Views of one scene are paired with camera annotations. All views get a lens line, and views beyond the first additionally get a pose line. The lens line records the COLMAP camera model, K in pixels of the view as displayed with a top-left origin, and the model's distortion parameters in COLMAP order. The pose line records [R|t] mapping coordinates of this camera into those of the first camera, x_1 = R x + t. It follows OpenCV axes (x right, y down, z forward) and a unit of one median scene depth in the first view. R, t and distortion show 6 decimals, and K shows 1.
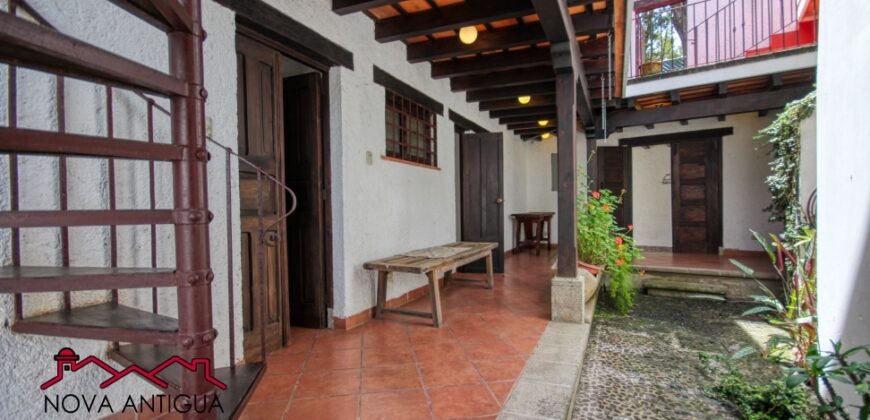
lens RADIAL K [[401.5, 0, 439.7], [0, 401.5, 209.4], [0, 0, 1]] dist [0.002354, 0.000348]
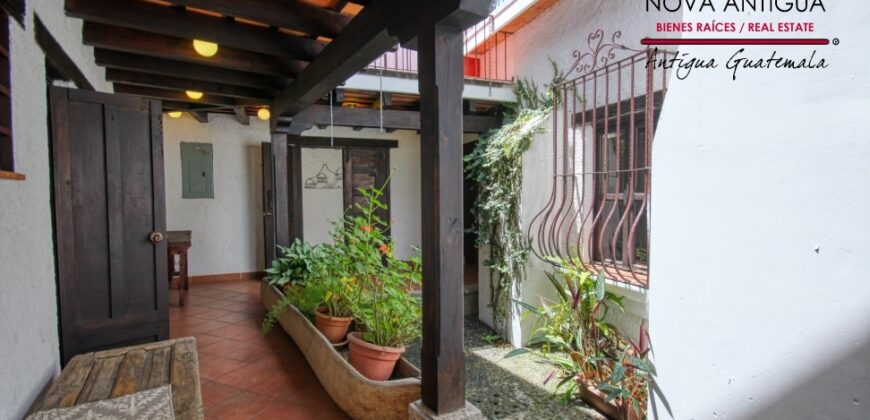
lens RADIAL K [[401.5, 0, 435.5], [0, 401.5, 205.6], [0, 0, 1]] dist [0.002354, 0.000348]
pose [[0.528727, -0.018994, 0.848579, -0.107597], [0.000882, 0.999761, 0.021829, -0.083237], [-0.848791, -0.010793, 0.528618, 0.510017]]
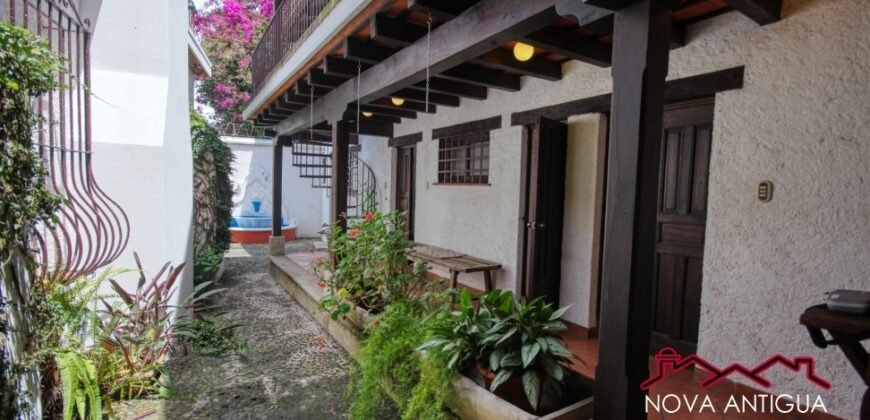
lens RADIAL K [[401.5, 0, 438.5], [0, 401.5, 212.7], [0, 0, 1]] dist [0.002354, 0.000348]
pose [[-0.556319, 0.031359, -0.830377, 0.897960], [-0.040431, 0.997083, 0.064741, -0.090260], [0.829985, 0.069589, -0.553428, 1.449426]]
